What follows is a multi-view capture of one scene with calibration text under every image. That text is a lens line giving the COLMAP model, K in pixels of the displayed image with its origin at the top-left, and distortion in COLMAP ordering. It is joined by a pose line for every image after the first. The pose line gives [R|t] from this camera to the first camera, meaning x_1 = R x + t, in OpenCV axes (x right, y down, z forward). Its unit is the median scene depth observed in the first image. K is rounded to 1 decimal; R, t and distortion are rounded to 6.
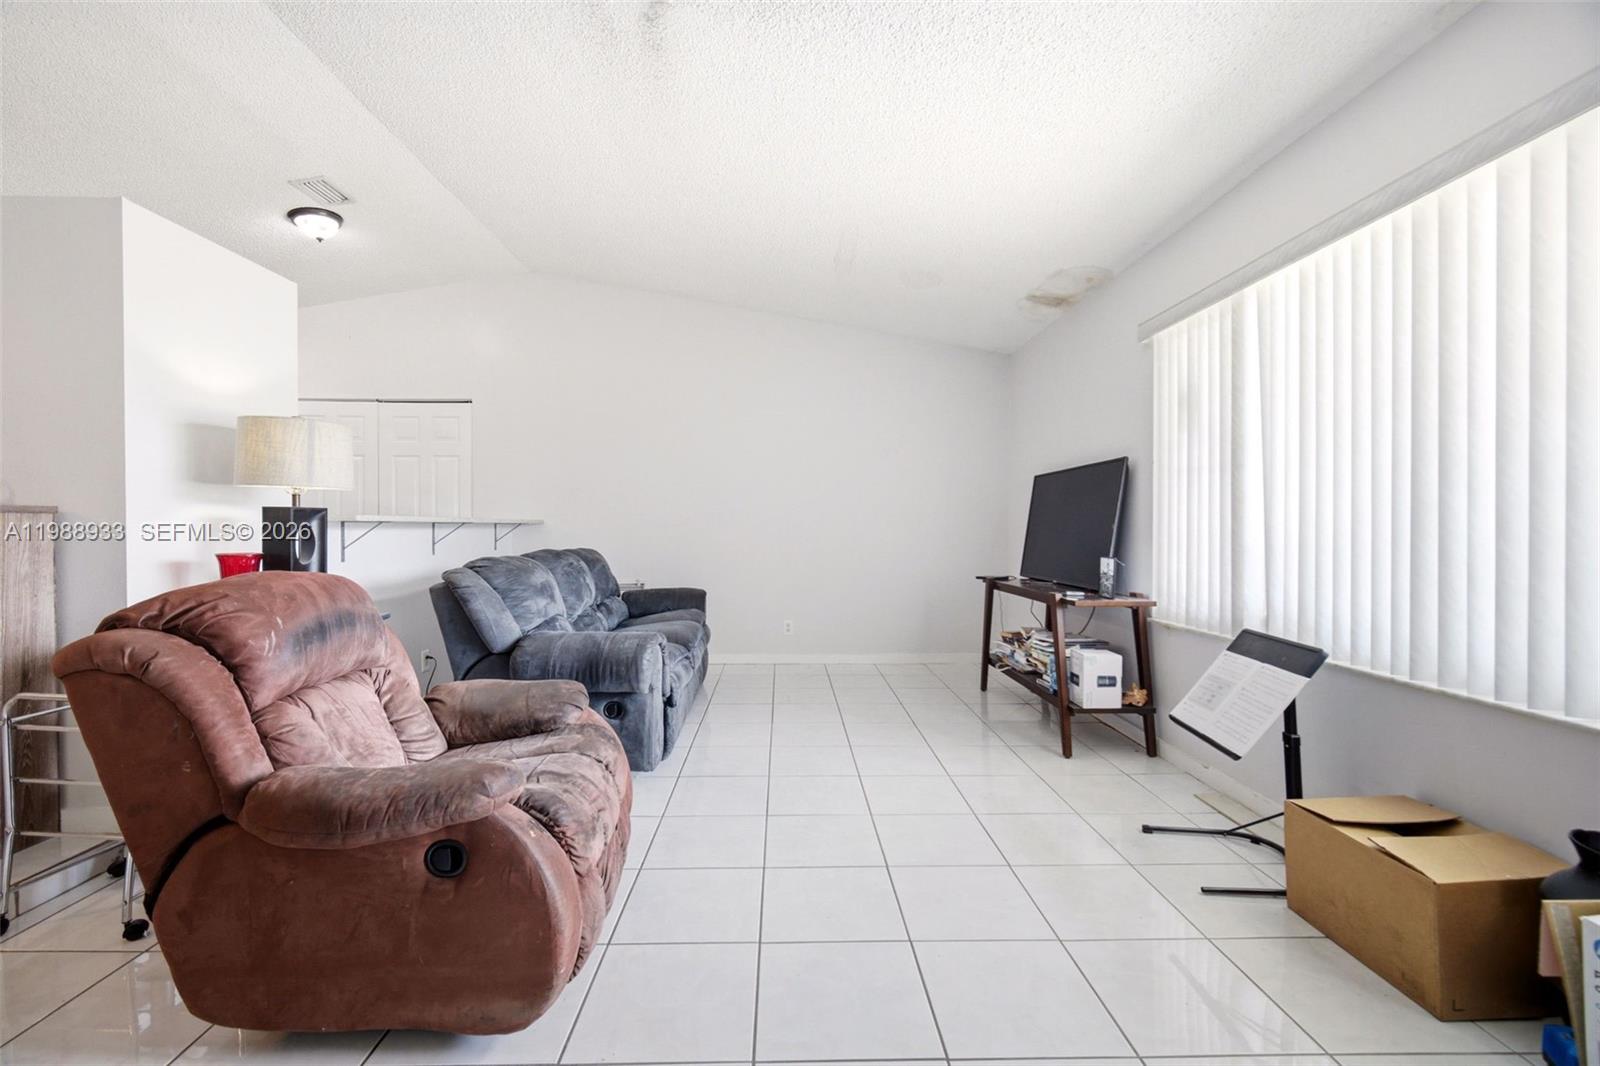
lens RADIAL K [[672.6, 0, 801.4], [0, 672.6, 536.8], [0, 0, 1]] dist [-0.000241, 0.002539]
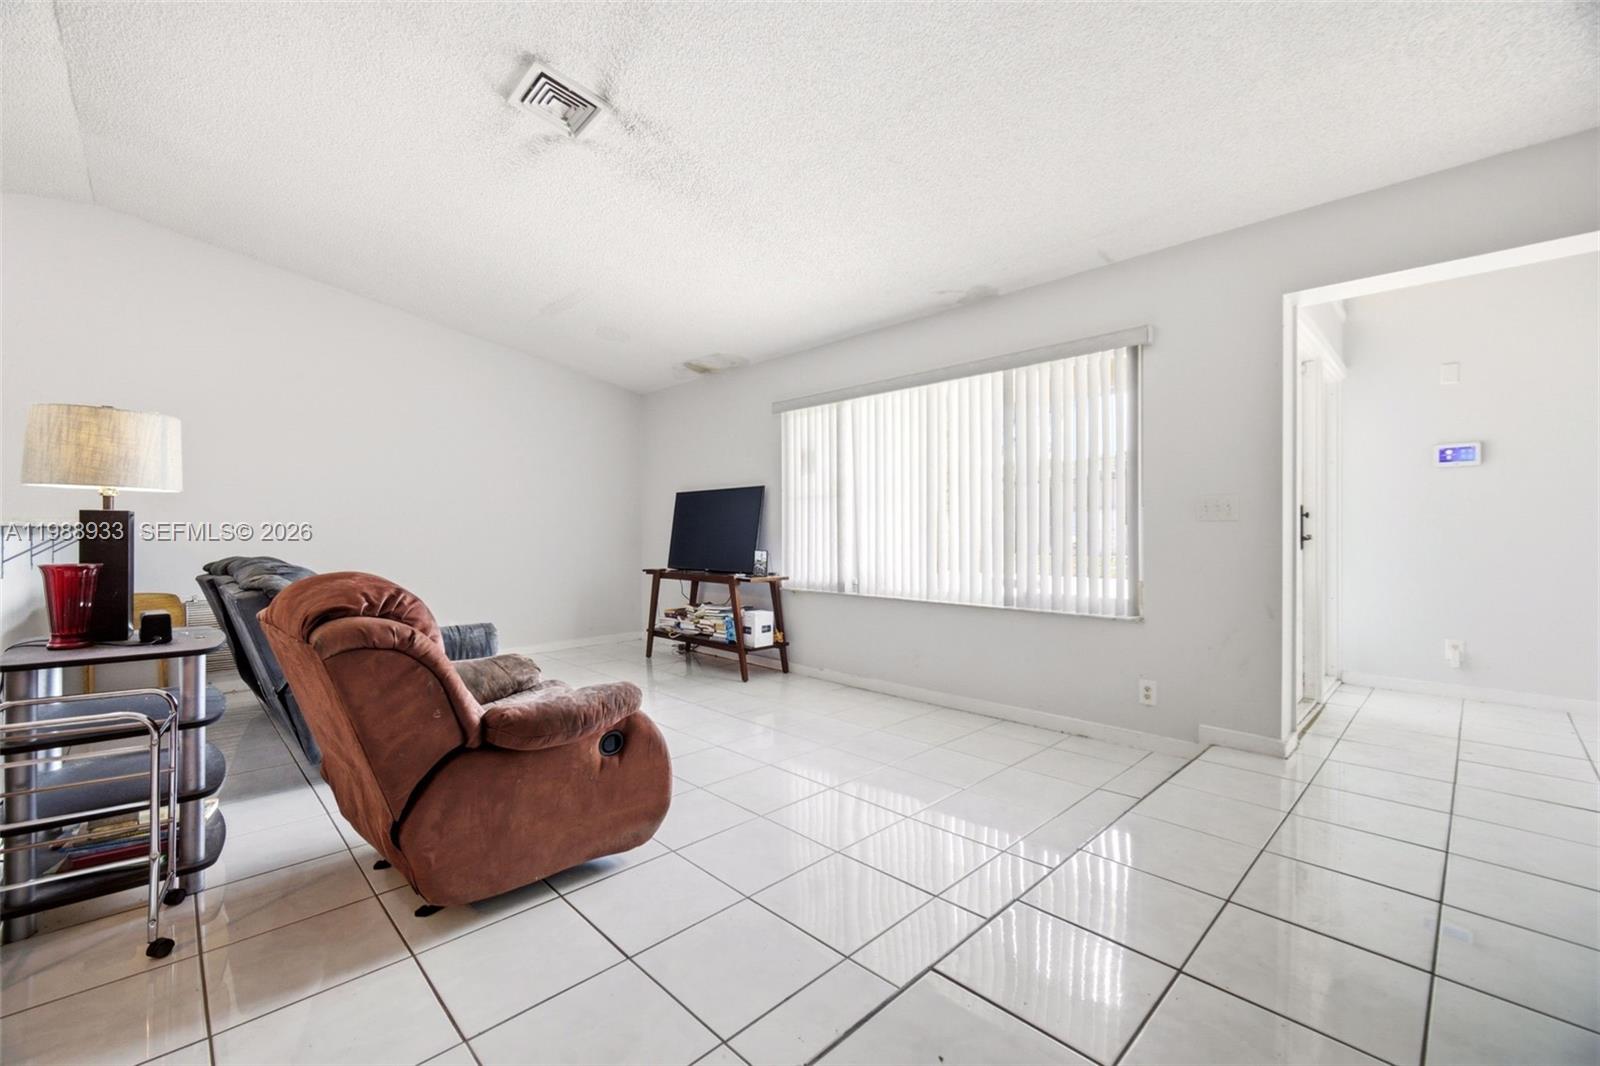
lens RADIAL K [[672.6, 0, 806.5], [0, 672.6, 532.5], [0, 0, 1]] dist [-0.000241, 0.002539]
pose [[0.720002, -0.003855, 0.693961, -0.562088], [0.011442, 0.999915, -0.006317, 0.000307], [-0.693878, 0.012488, 0.719985, -0.199329]]
